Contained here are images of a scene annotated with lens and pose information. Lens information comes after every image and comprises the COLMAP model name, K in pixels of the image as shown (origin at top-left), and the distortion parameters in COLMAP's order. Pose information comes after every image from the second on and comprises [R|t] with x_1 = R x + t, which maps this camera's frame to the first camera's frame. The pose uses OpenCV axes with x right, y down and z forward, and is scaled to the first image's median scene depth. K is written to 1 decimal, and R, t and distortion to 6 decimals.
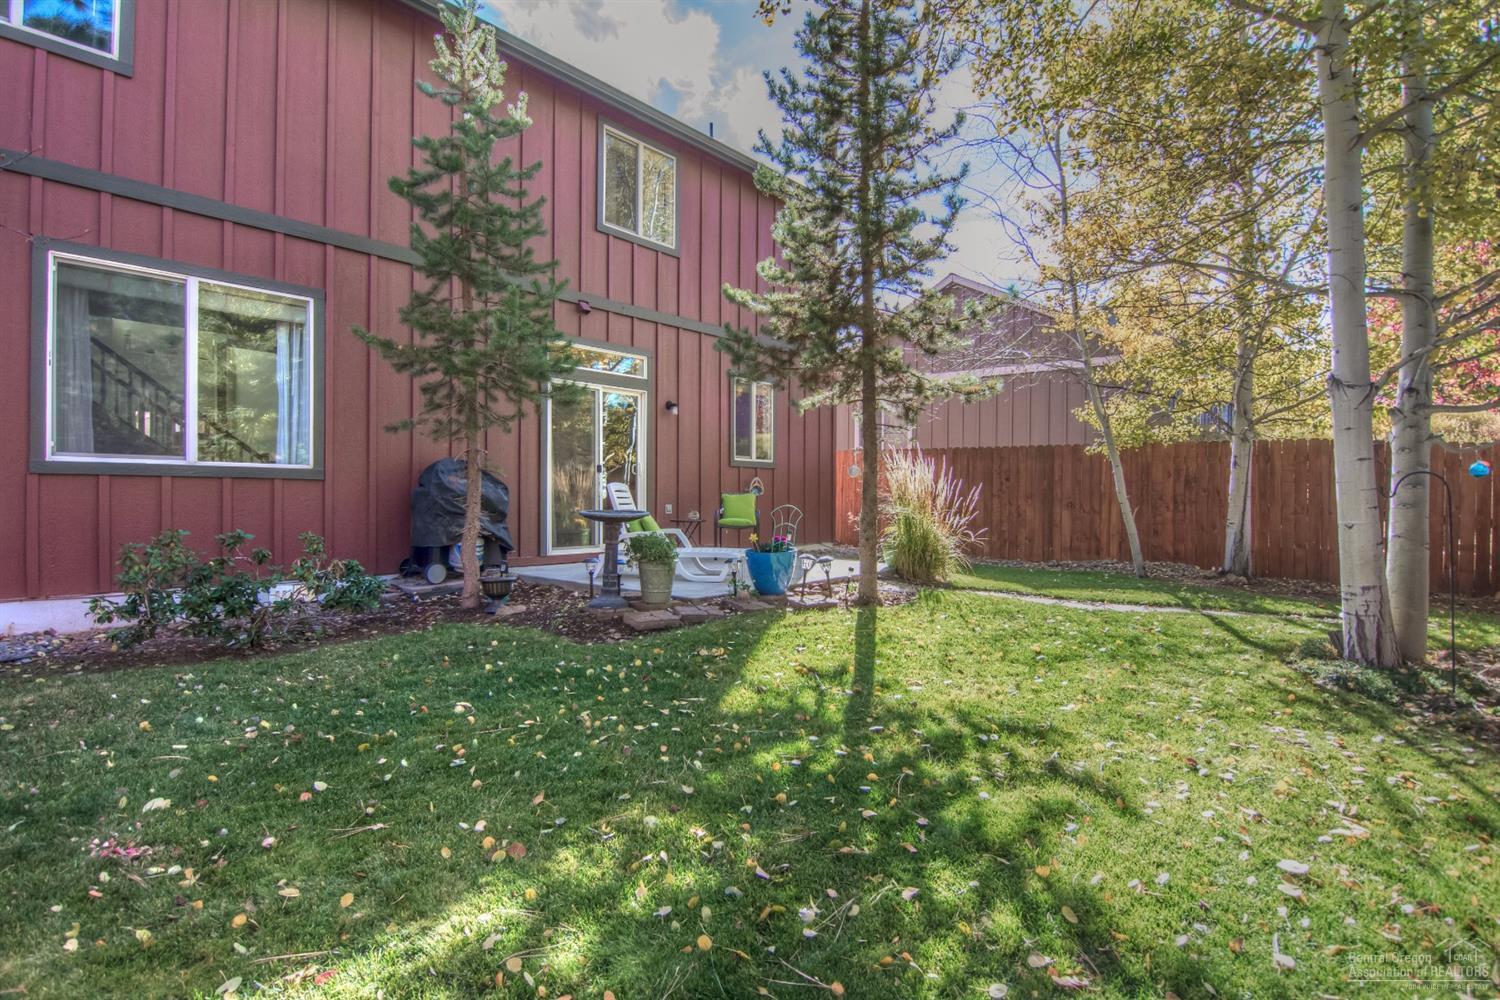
lens RADIAL K [[787.6, 0, 750.0], [0, 787.6, 500.0], [0, 0, 1]] dist [-0.000315, 0.000128]
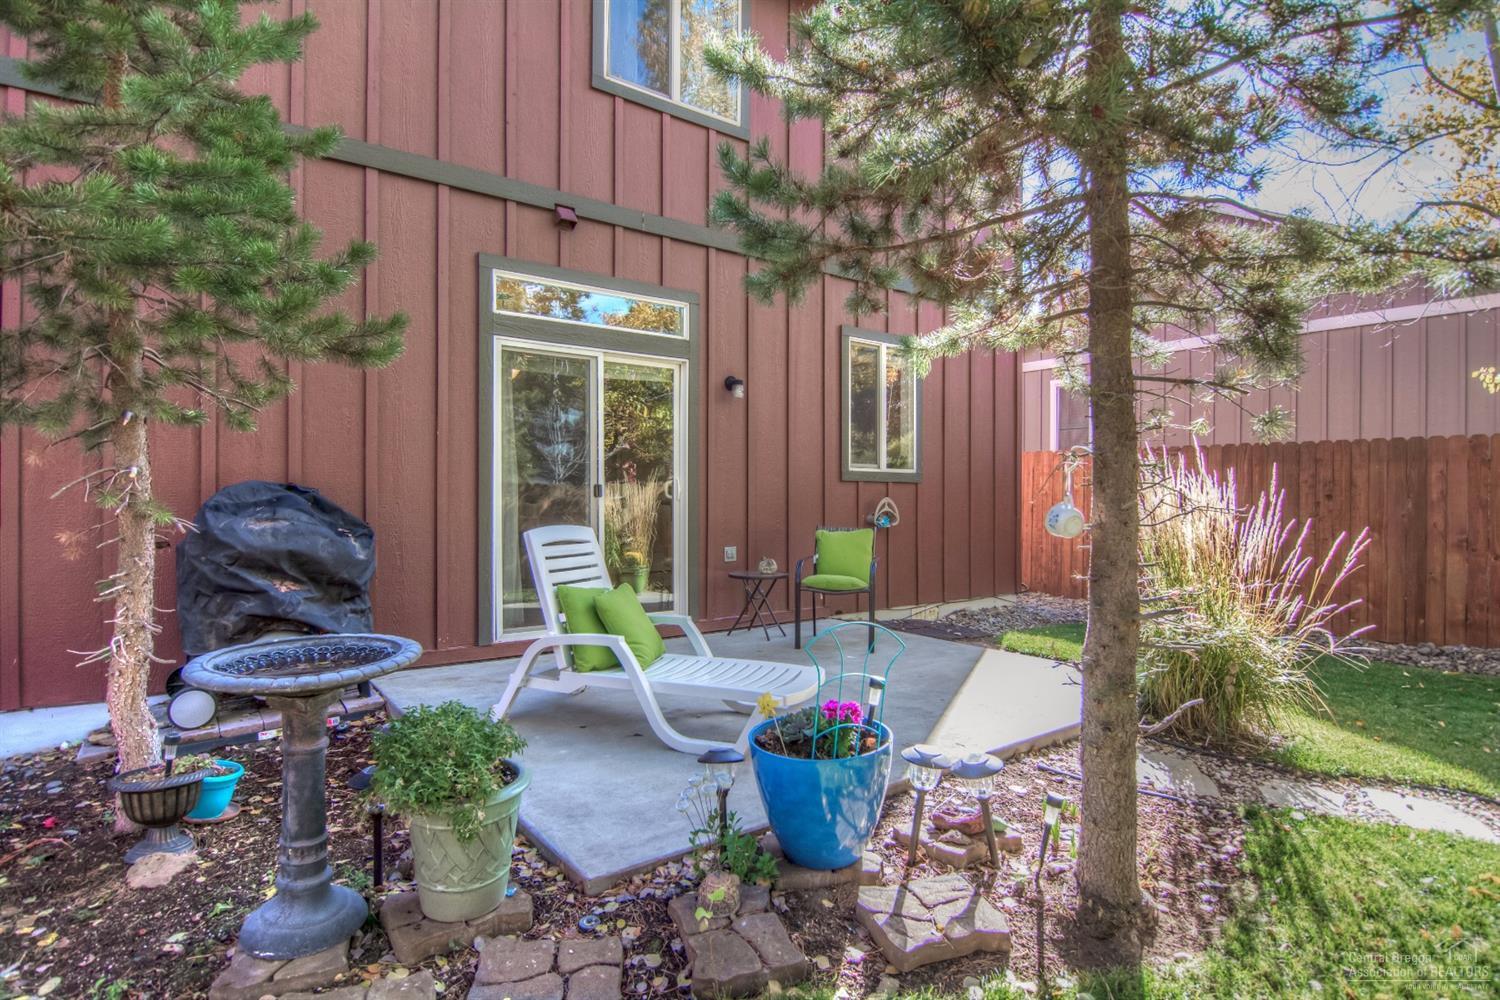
lens RADIAL K [[787.6, 0, 750.0], [0, 787.6, 500.0], [0, 0, 1]] dist [-0.000315, 0.000128]
pose [[0.973863, 0.000116, -0.227138, 0.051983], [0.000174, 0.999999, 0.001260, -0.032318], [0.227138, -0.001267, 0.973862, 0.429828]]
